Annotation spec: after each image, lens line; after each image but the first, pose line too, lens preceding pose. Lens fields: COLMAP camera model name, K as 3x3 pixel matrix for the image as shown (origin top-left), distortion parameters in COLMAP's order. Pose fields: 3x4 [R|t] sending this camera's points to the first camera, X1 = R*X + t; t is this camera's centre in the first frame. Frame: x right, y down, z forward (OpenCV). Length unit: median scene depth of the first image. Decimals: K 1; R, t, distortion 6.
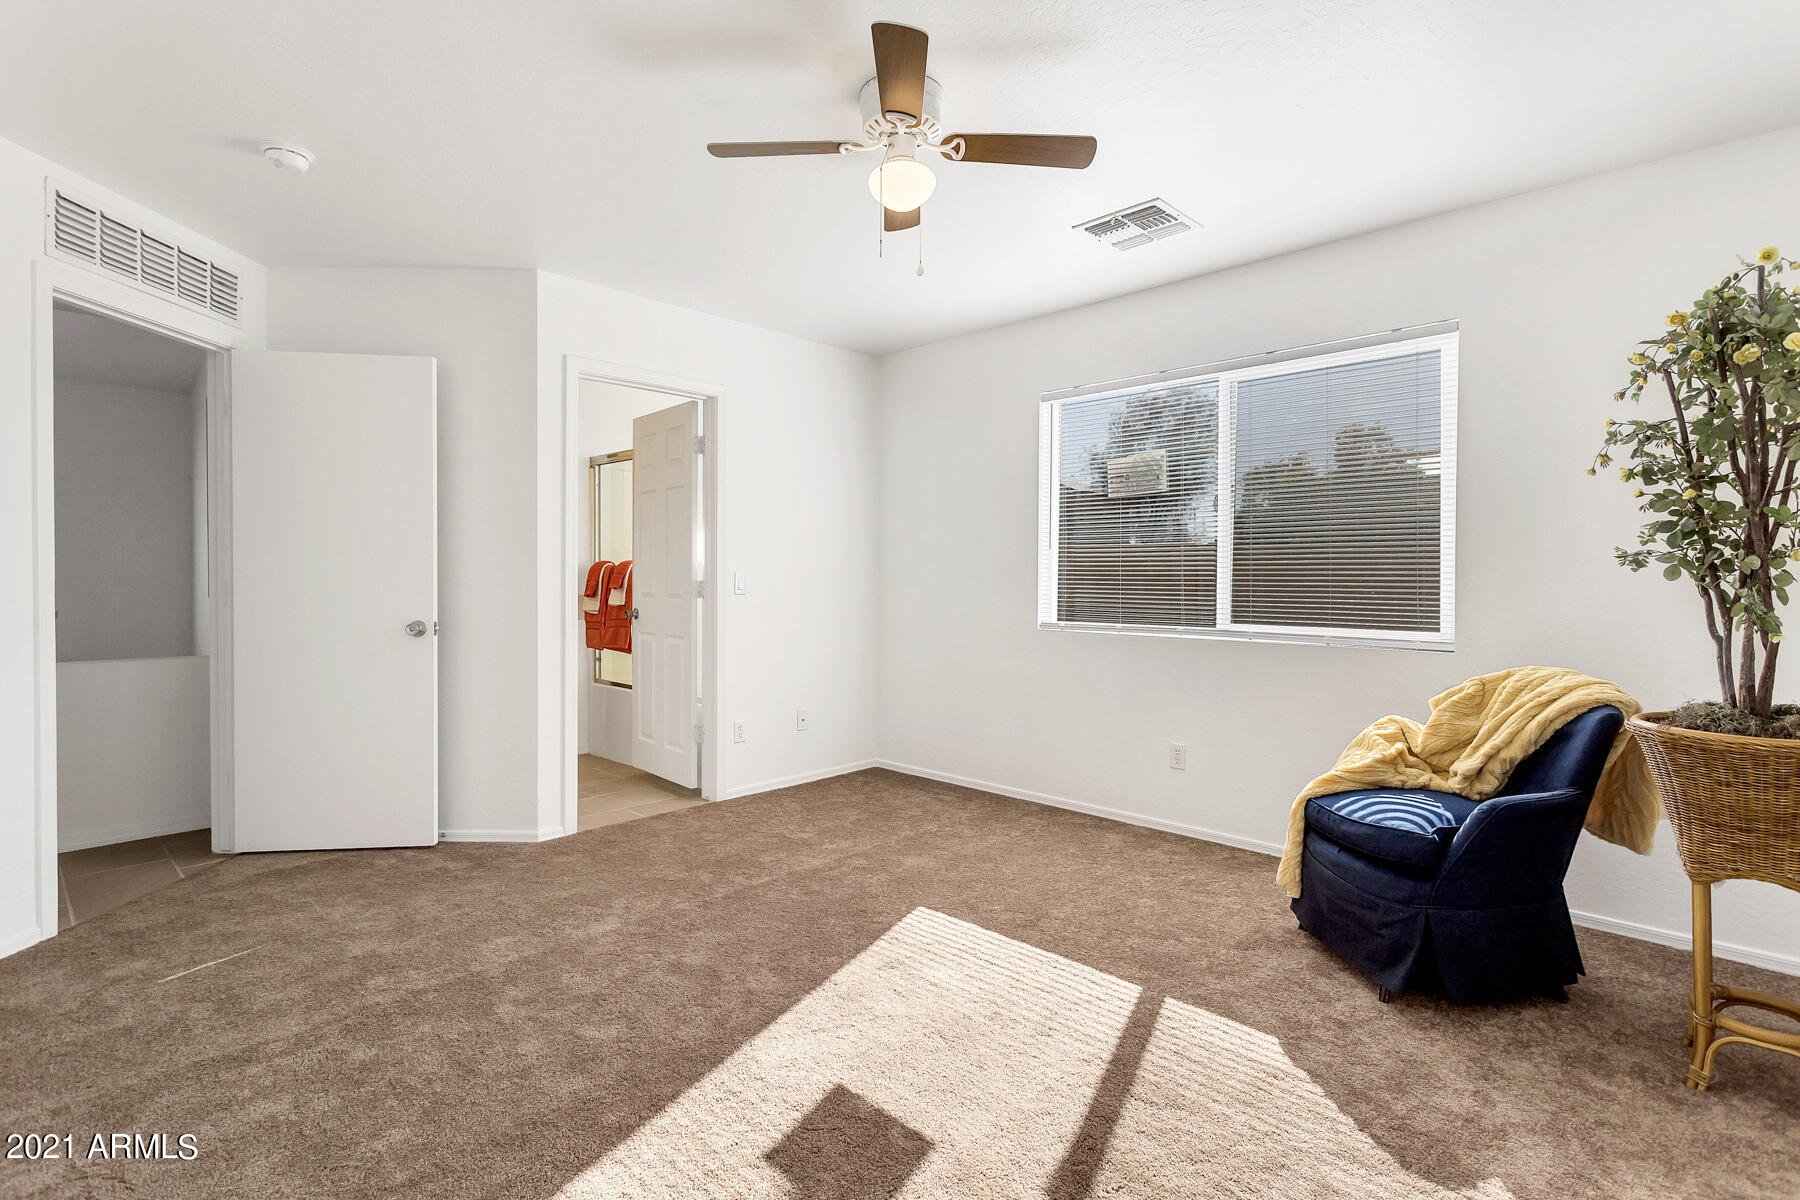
lens RADIAL K [[878.8, 0, 890.9], [0, 878.8, 589.4], [0, 0, 1]] dist [0.003369, 0.000630]
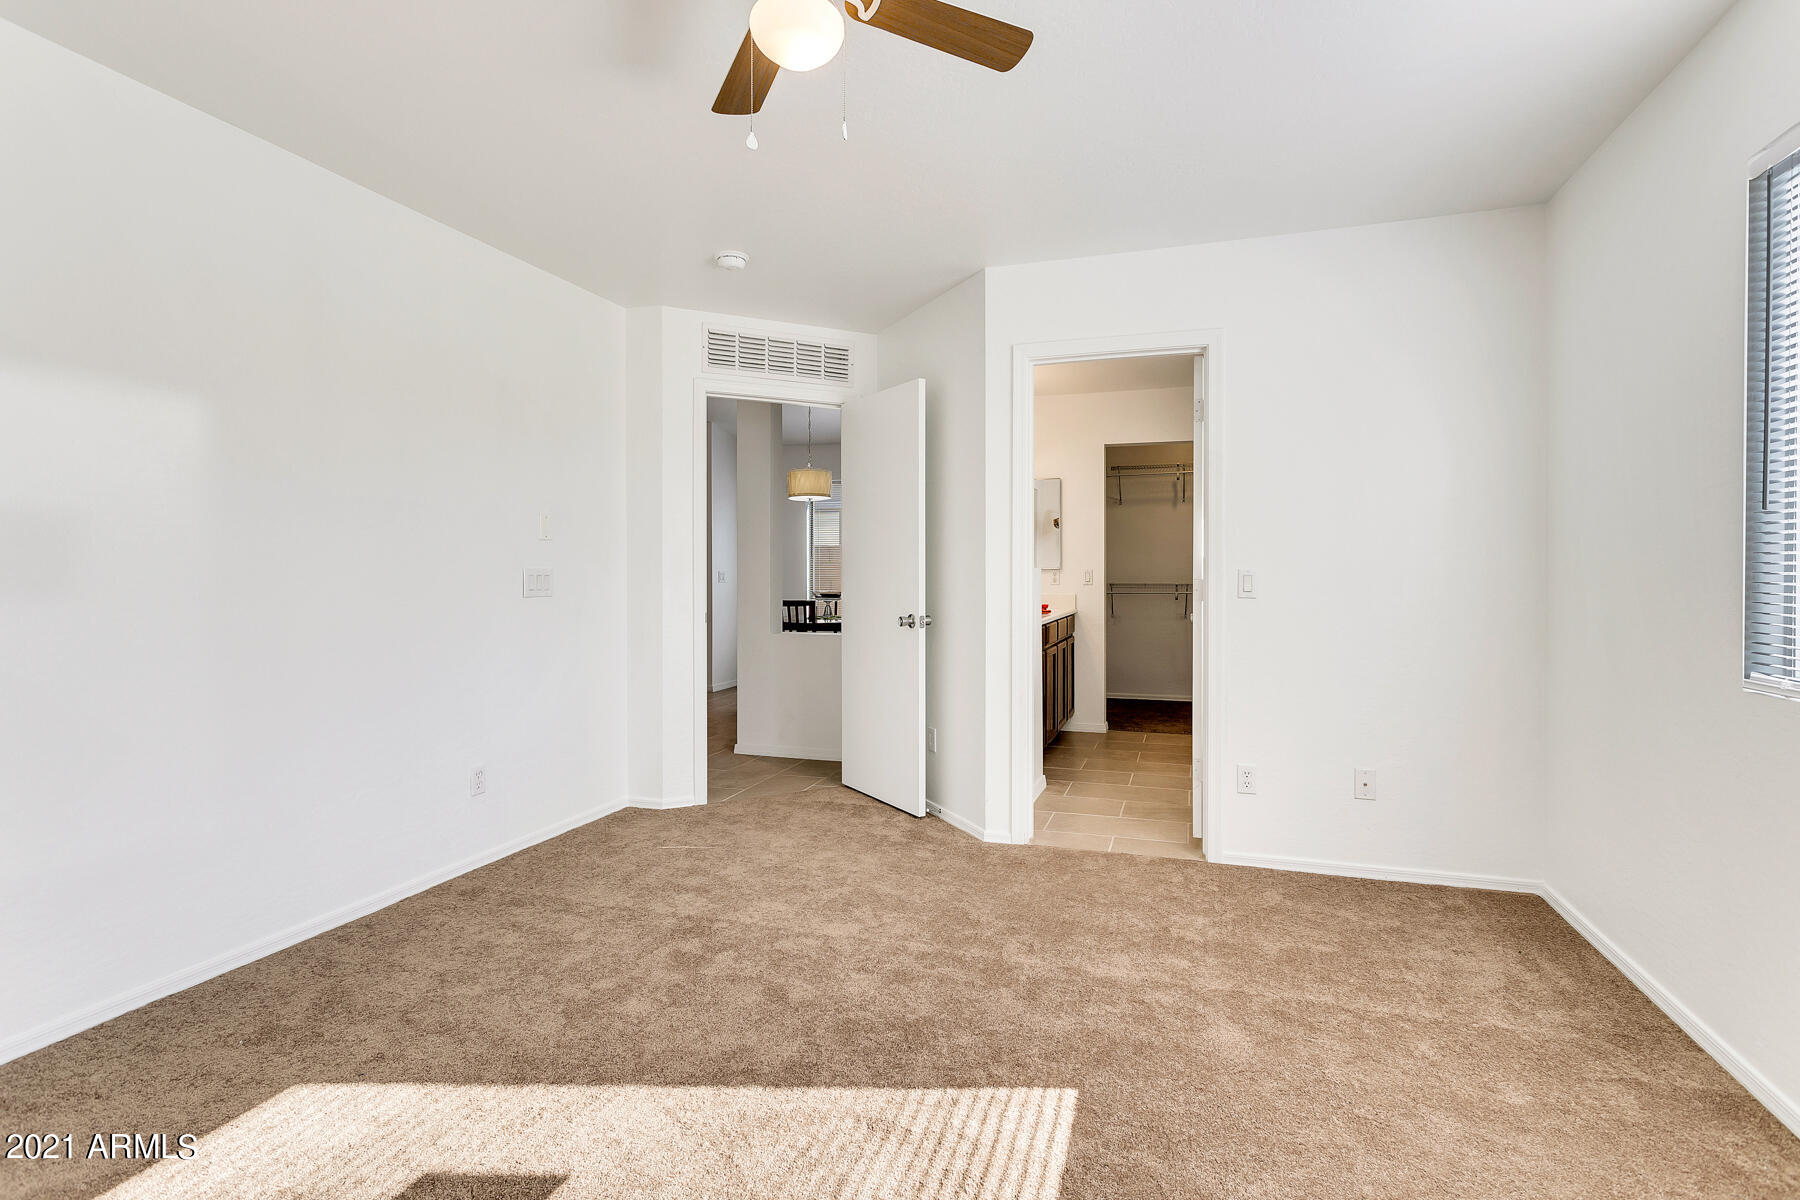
lens RADIAL K [[857.0, 0, 895.1], [0, 857.0, 574.1], [0, 0, 1]] dist [0.000751, 0.000850]
pose [[0.428392, -0.004535, -0.903582, 0.523358], [-0.010952, 0.999888, -0.010210, -0.004483], [0.903527, 0.014270, 0.428294, 0.593579]]
